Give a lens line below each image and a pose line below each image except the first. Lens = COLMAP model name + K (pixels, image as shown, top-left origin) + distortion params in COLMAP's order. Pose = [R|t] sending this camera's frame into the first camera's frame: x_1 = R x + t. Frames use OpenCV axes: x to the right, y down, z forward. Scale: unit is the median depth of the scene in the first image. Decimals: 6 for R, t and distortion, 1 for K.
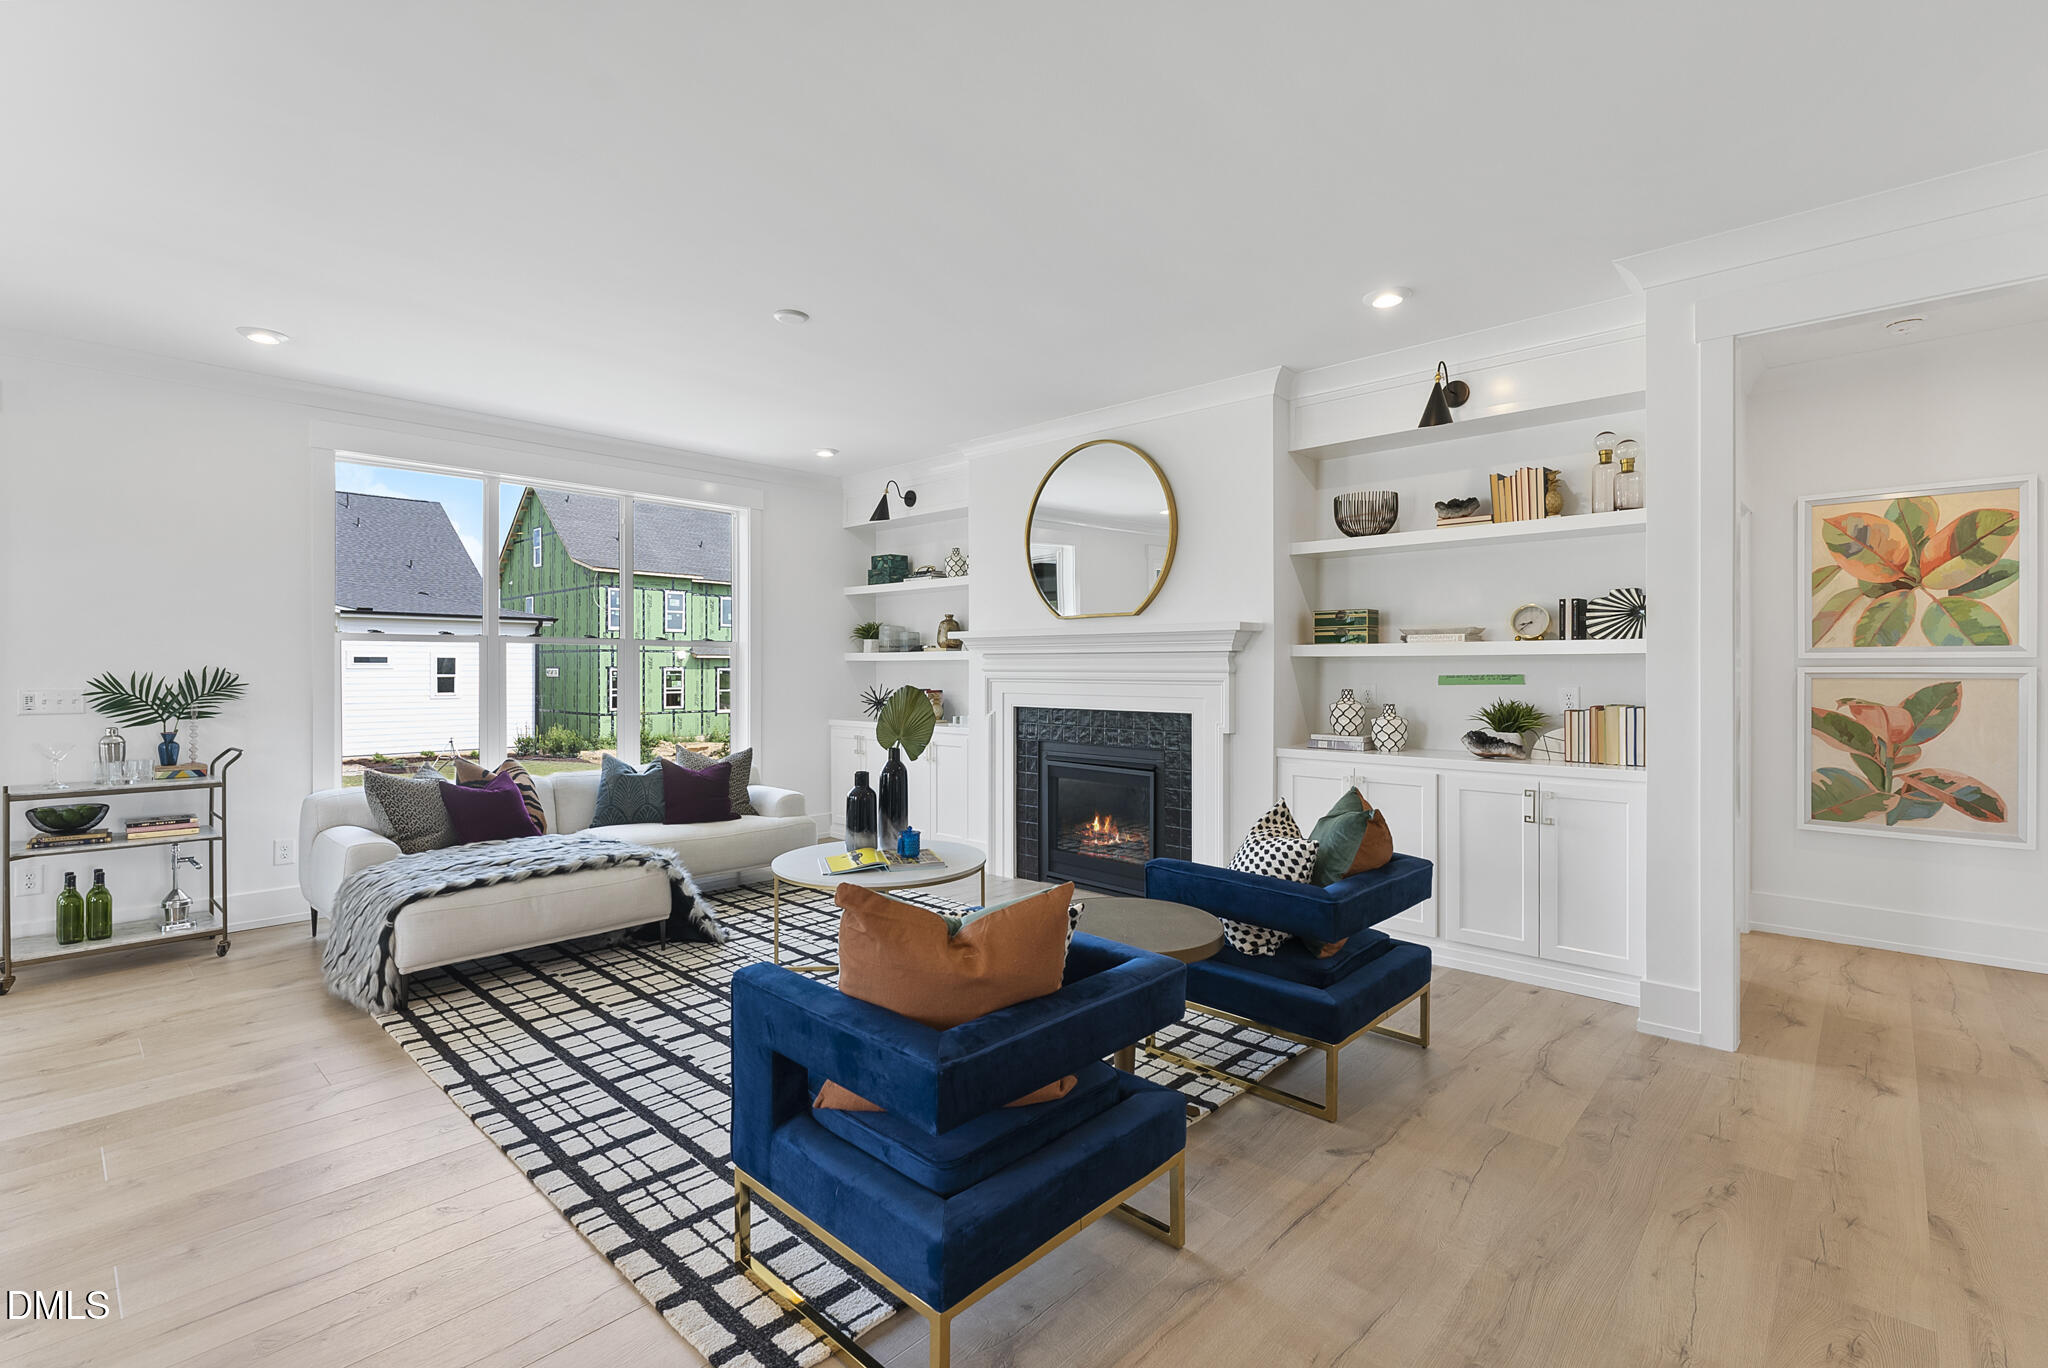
lens RADIAL K [[907.7, 0, 1026.0], [0, 907.7, 665.5], [0, 0, 1]] dist [-0.009950, 0.000610]
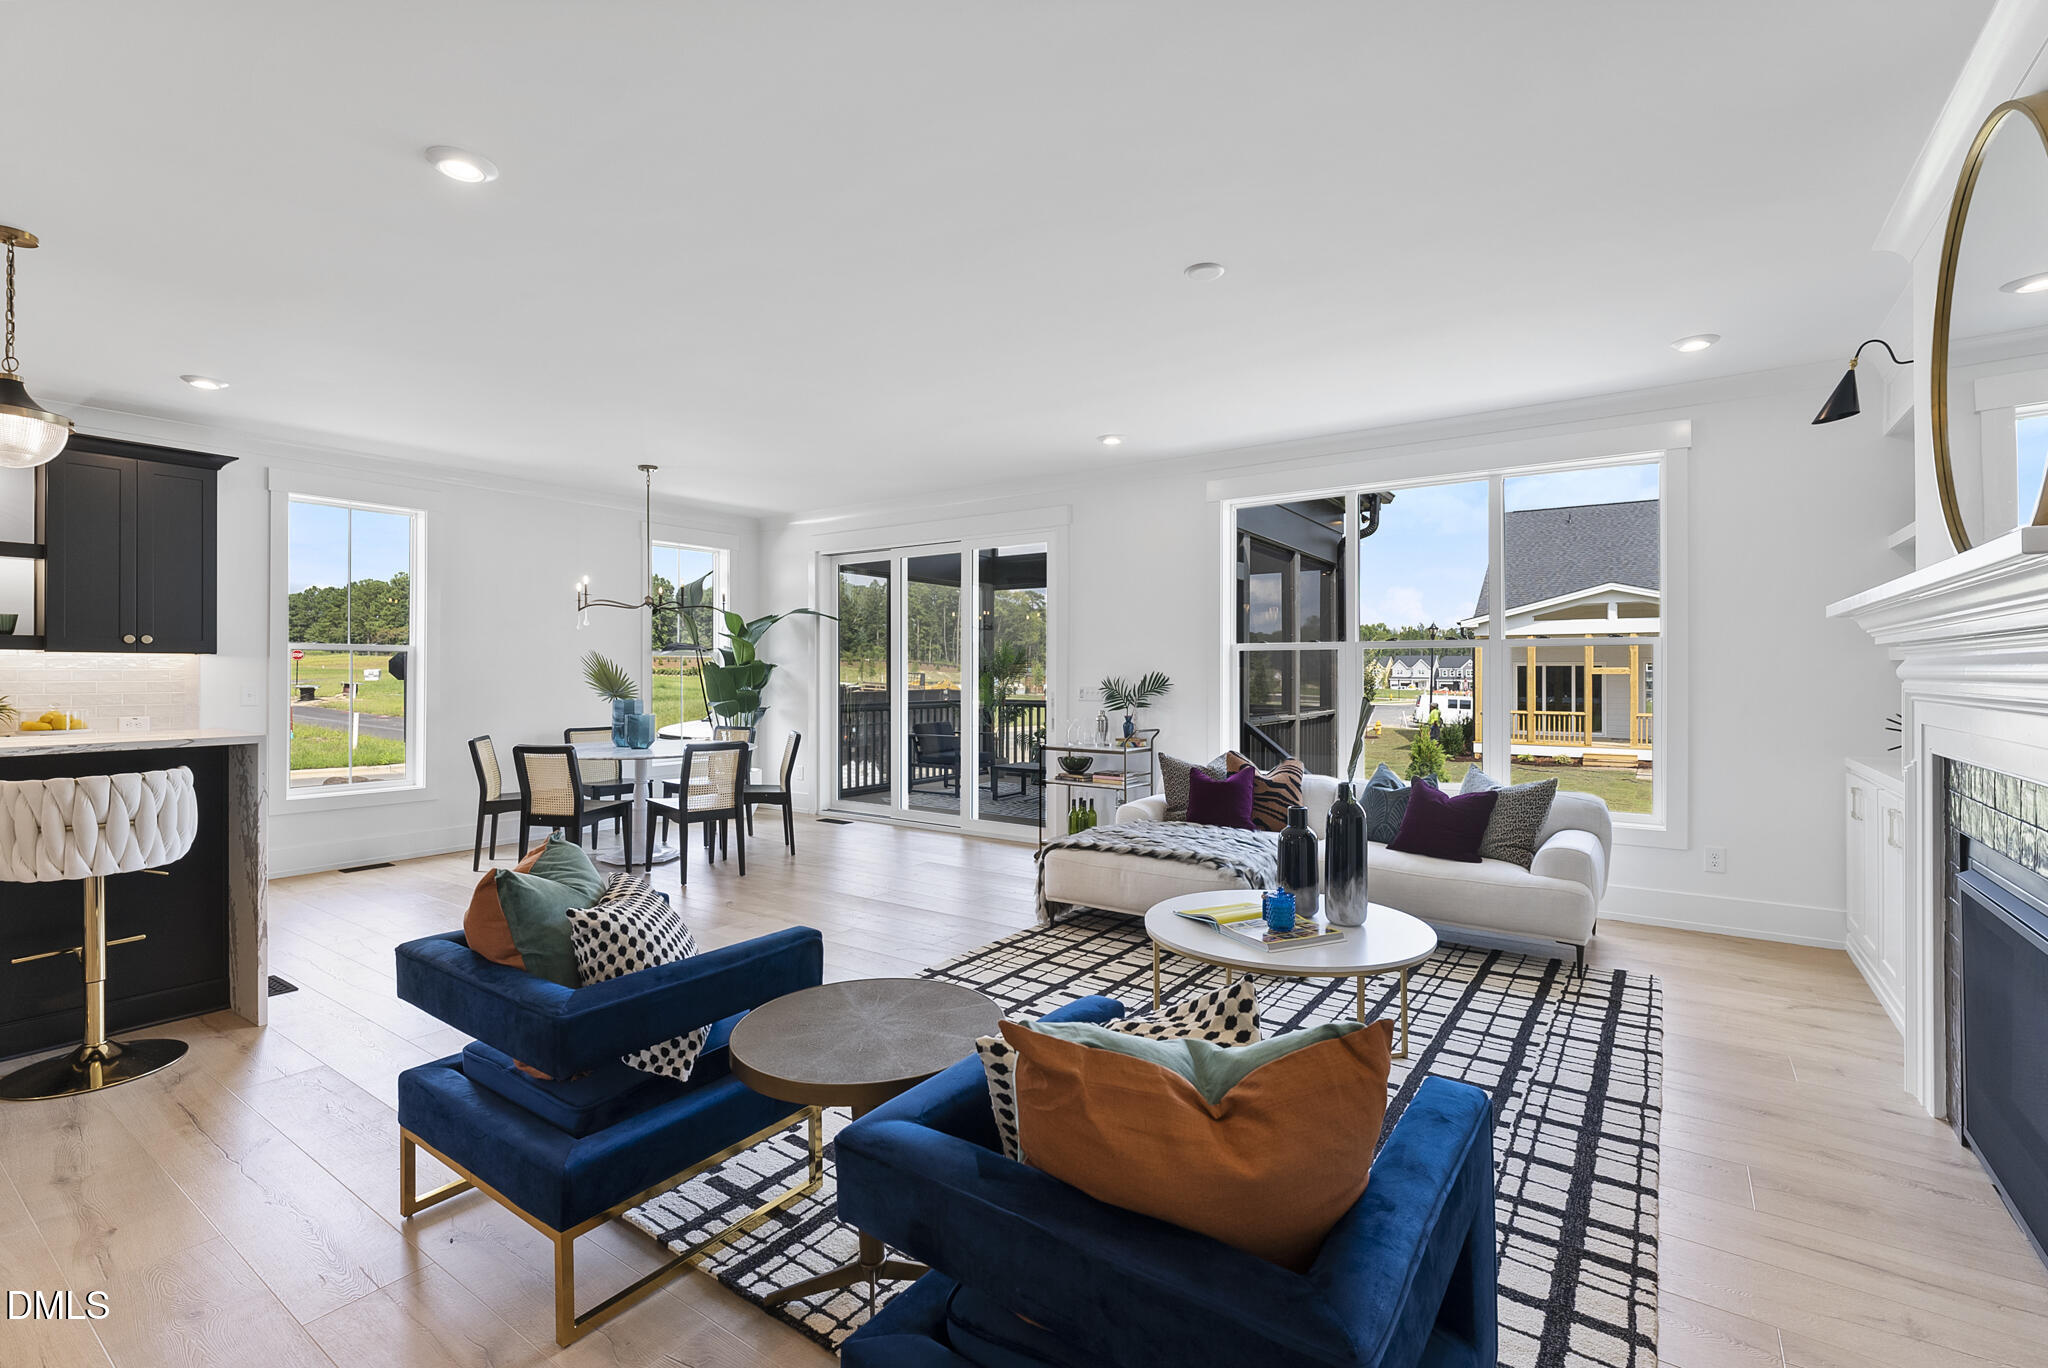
lens RADIAL K [[907.7, 0, 1026.5], [0, 907.7, 674.7], [0, 0, 1]] dist [-0.009950, 0.000610]
pose [[0.141993, 0.002829, -0.989864, 0.619724], [0.002773, 0.999991, 0.003256, 0.000757], [0.989864, -0.003207, 0.141984, 0.748312]]
